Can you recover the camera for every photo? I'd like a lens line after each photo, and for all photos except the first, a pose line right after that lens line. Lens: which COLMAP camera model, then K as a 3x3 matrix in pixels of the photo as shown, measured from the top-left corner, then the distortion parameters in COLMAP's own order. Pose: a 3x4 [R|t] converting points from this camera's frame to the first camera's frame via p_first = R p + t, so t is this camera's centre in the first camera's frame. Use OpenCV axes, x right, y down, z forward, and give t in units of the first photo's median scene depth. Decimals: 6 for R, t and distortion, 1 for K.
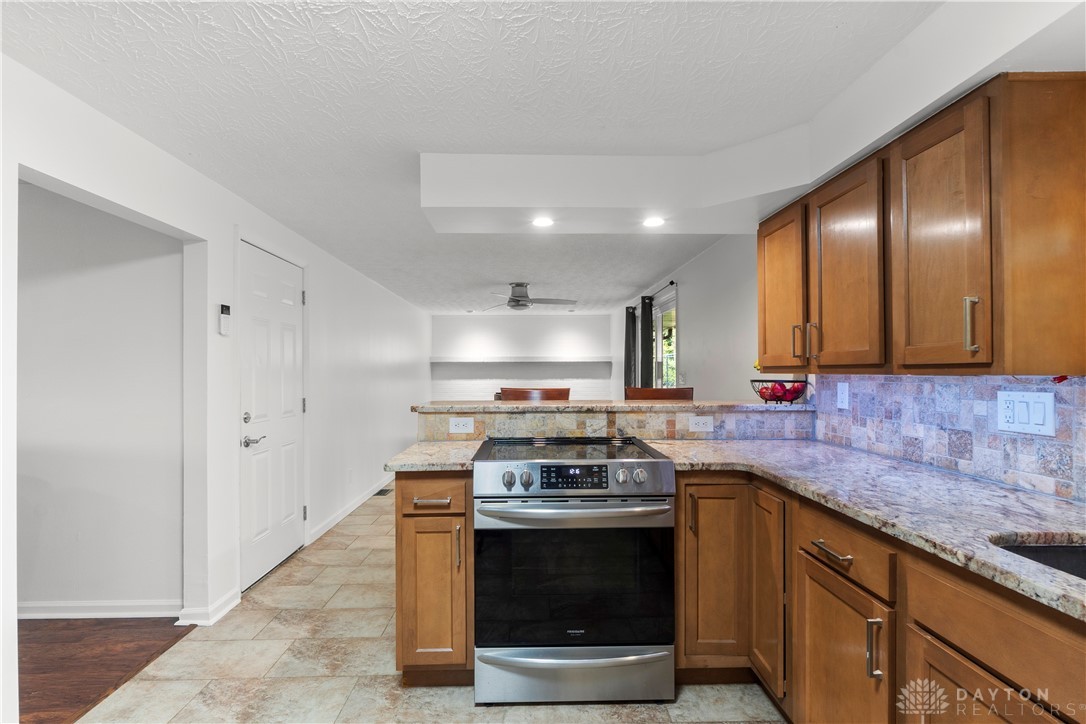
lens RADIAL K [[510.5, 0, 541.8], [0, 510.5, 367.3], [0, 0, 1]] dist [0.004692, 0.000186]
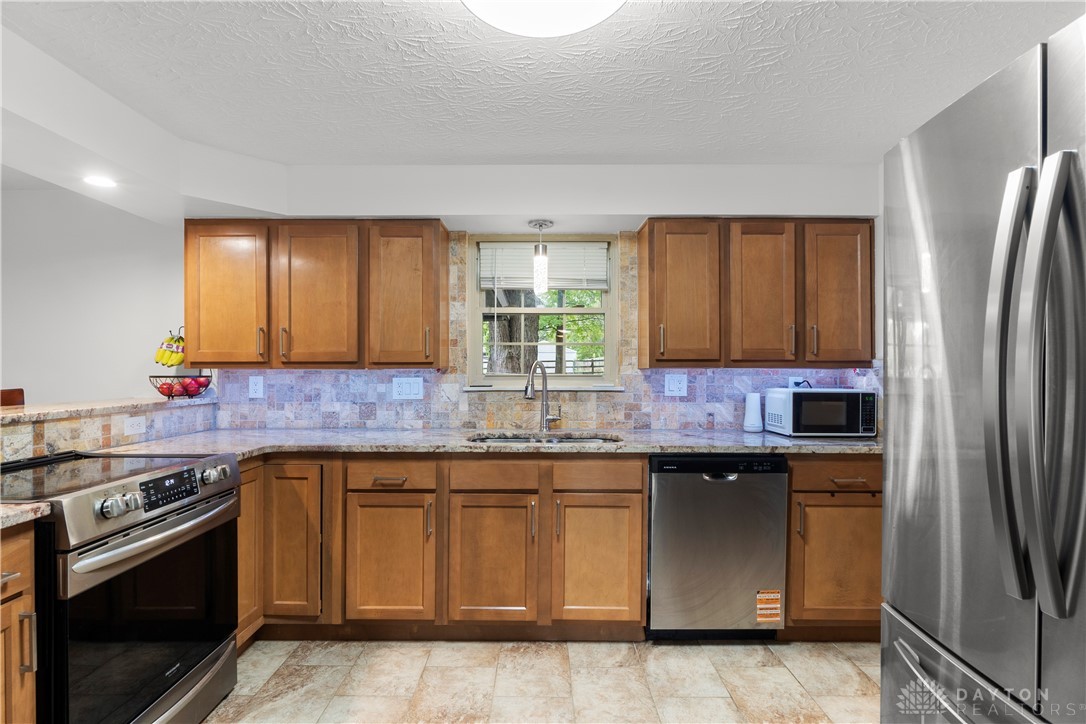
lens RADIAL K [[539.0, 0, 541.2], [0, 539.0, 365.2], [0, 0, 1]] dist [-0.001076, 0.000140]
pose [[0.028211, 0.009504, 0.999557, -0.814859], [-0.006297, 0.999937, -0.009330, 0.014022], [-0.999582, -0.006031, 0.028269, 0.360989]]
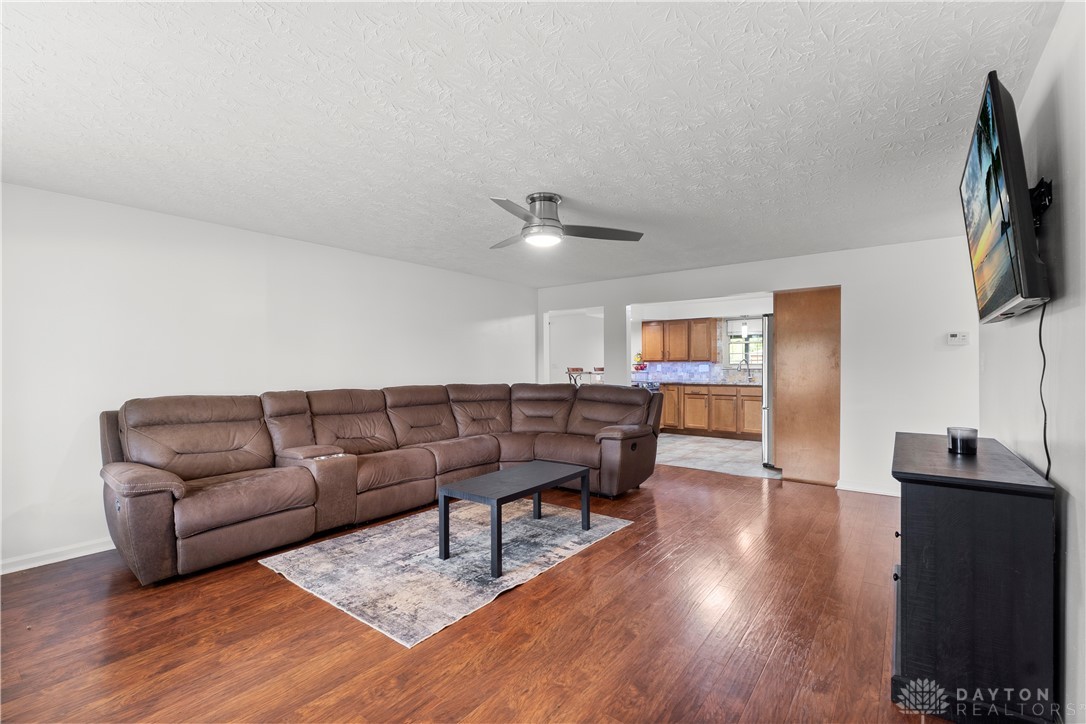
lens RADIAL K [[497.1, 0, 544.5], [0, 497.1, 365.0], [0, 0, 1]] dist [-0.000492, 0.000000]
pose [[0.619267, 0.002667, 0.785176, -3.801548], [-0.004914, 0.999988, 0.000478, 0.044593], [-0.785165, -0.004154, 0.619273, -0.907198]]
